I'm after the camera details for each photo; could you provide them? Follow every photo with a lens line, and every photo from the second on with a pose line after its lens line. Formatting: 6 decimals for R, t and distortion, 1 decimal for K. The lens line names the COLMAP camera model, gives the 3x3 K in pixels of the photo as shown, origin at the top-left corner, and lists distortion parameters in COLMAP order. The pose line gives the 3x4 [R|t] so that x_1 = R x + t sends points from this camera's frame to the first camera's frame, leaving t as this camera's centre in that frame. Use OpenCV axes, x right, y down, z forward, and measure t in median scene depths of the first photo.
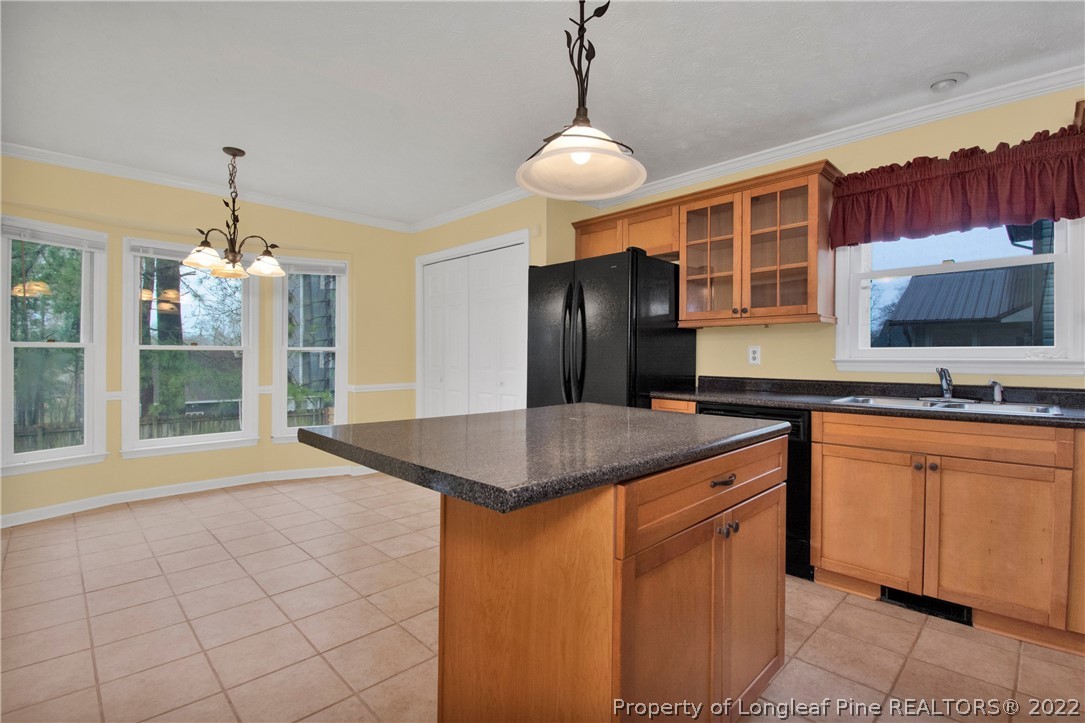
lens RADIAL K [[508.2, 0, 548.4], [0, 508.2, 357.7], [0, 0, 1]] dist [0.005443, -0.008988]
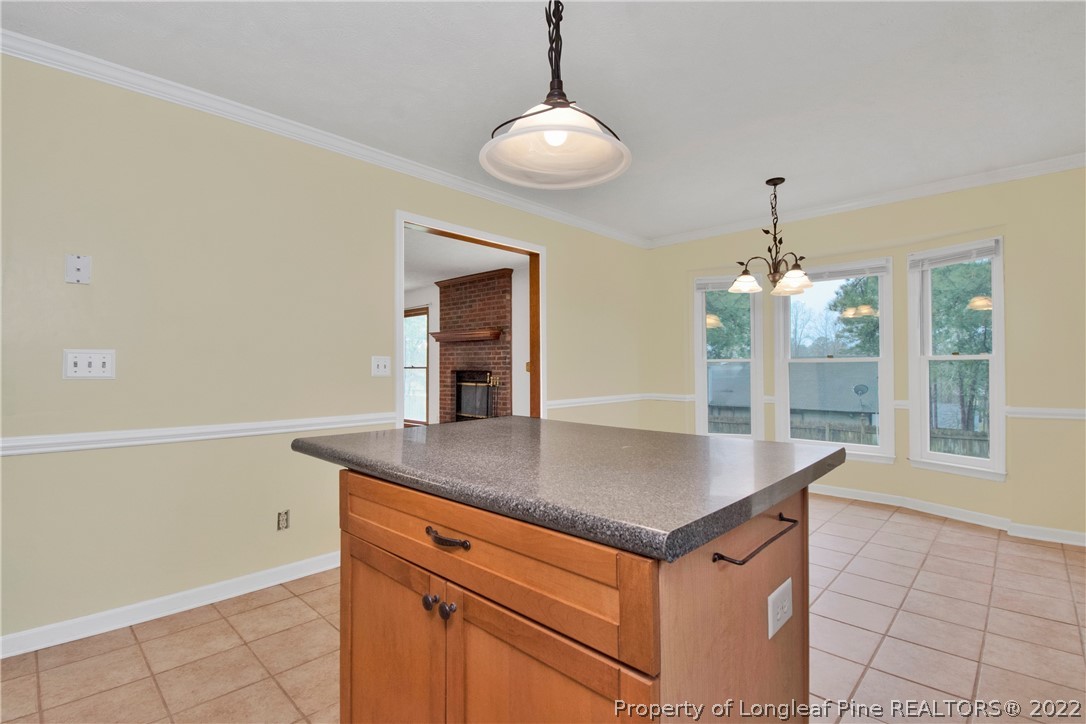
lens RADIAL K [[508.6, 0, 559.8], [0, 508.6, 355.5], [0, 0, 1]] dist [0.005443, -0.008988]
pose [[0.054725, -0.031321, -0.998010, 0.402043], [0.003520, 0.999508, -0.031175, 0.001795], [0.998495, -0.001807, 0.054808, 0.438041]]
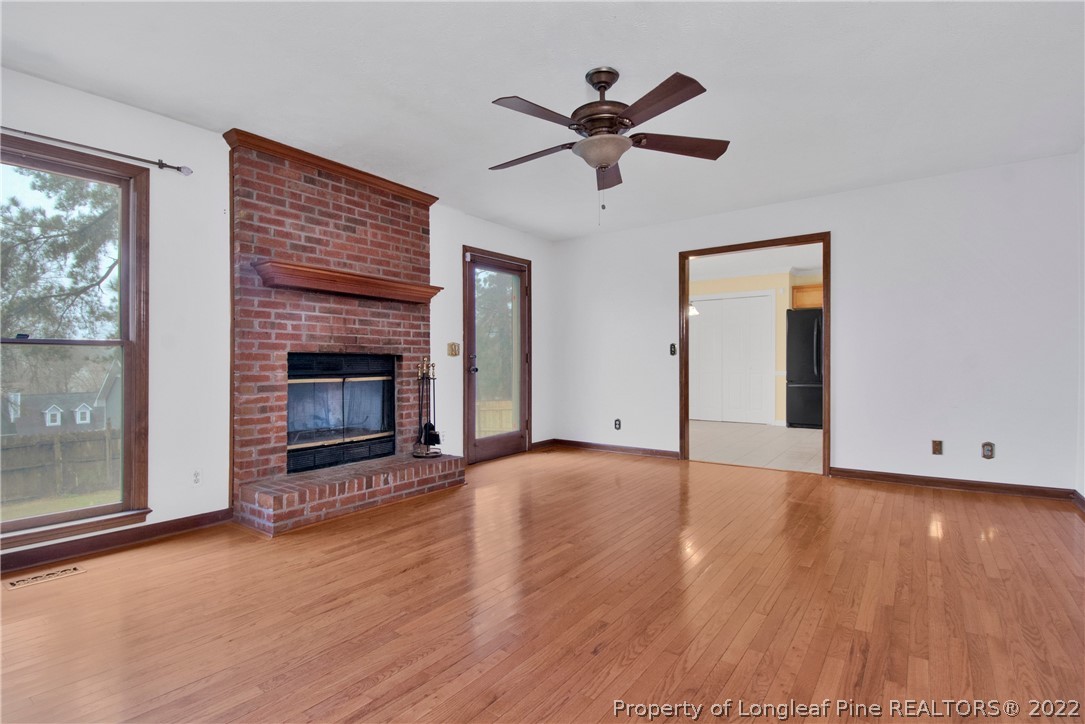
lens RADIAL K [[508.2, 0, 546.4], [0, 508.2, 373.8], [0, 0, 1]] dist [0.005443, -0.008988]
pose [[0.984470, -0.016709, 0.174755, -1.417784], [0.012756, 0.999637, 0.023715, 0.019742], [-0.175088, -0.021117, 0.984326, -0.910995]]
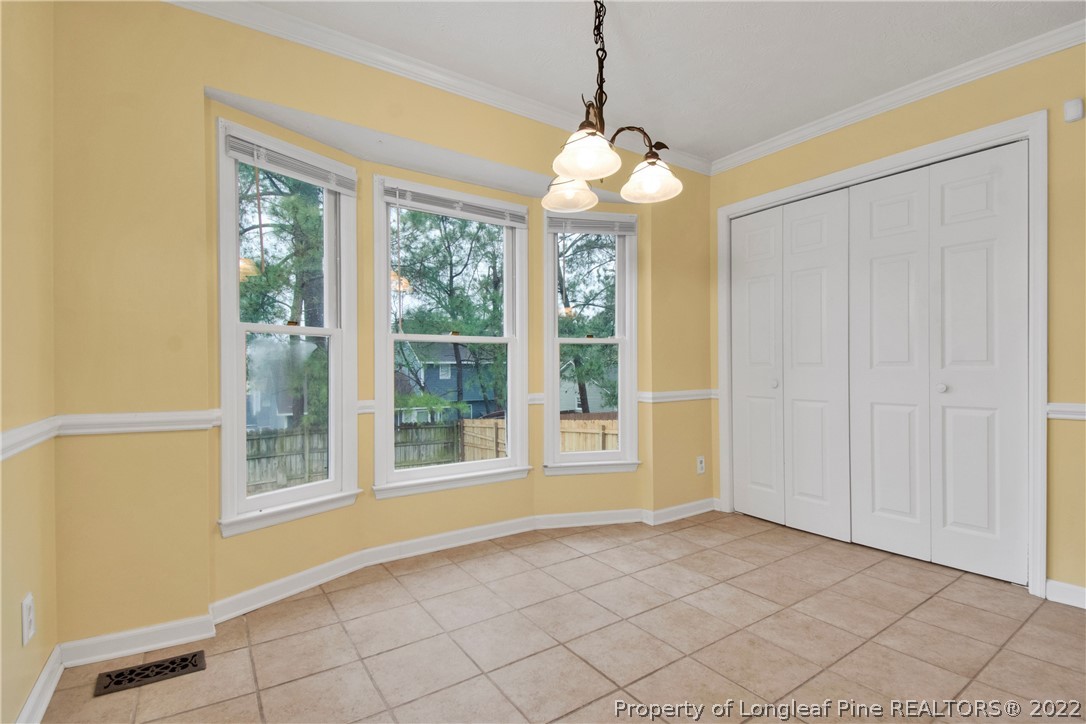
lens RADIAL K [[508.6, 0, 550.0], [0, 508.6, 364.2], [0, 0, 1]] dist [0.005443, -0.008988]
pose [[0.985550, -0.011938, -0.168966, -0.531382], [0.010887, 0.999915, -0.007147, 0.024818], [0.169037, 0.005205, 0.985596, 0.395767]]
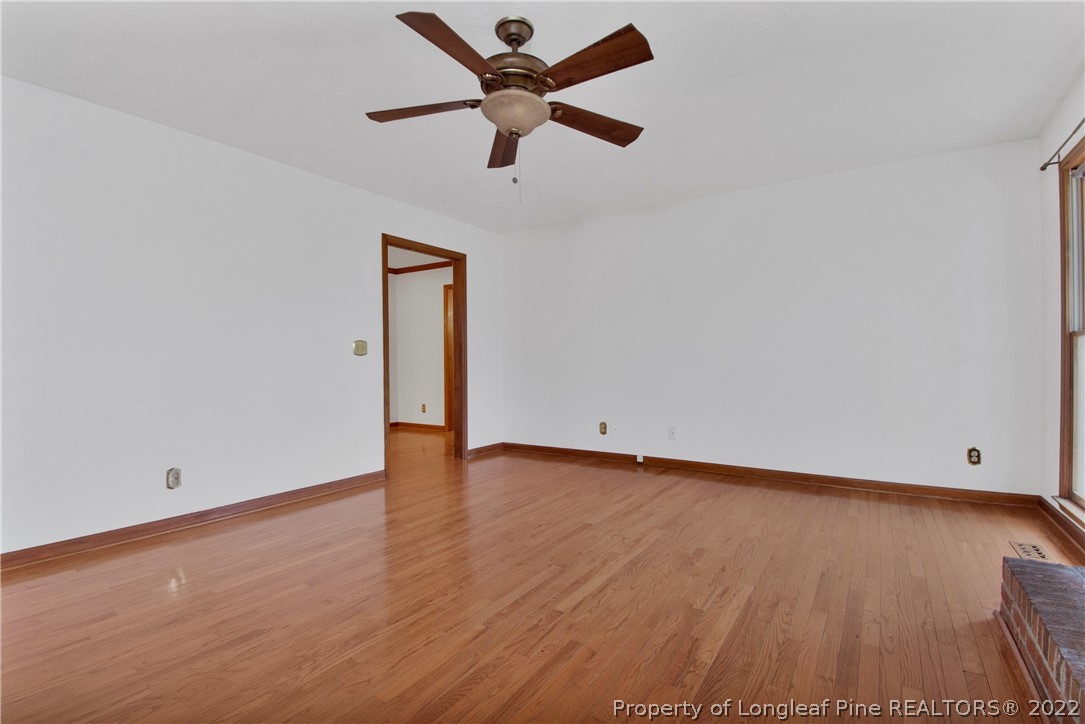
lens RADIAL K [[508.2, 0, 547.0], [0, 508.2, 367.5], [0, 0, 1]] dist [0.005443, -0.008988]
pose [[-0.974506, 0.006330, -0.224272, -1.116517], [0.003620, 0.999915, 0.012490, 0.021977], [0.224332, 0.011360, -0.974447, 0.370832]]
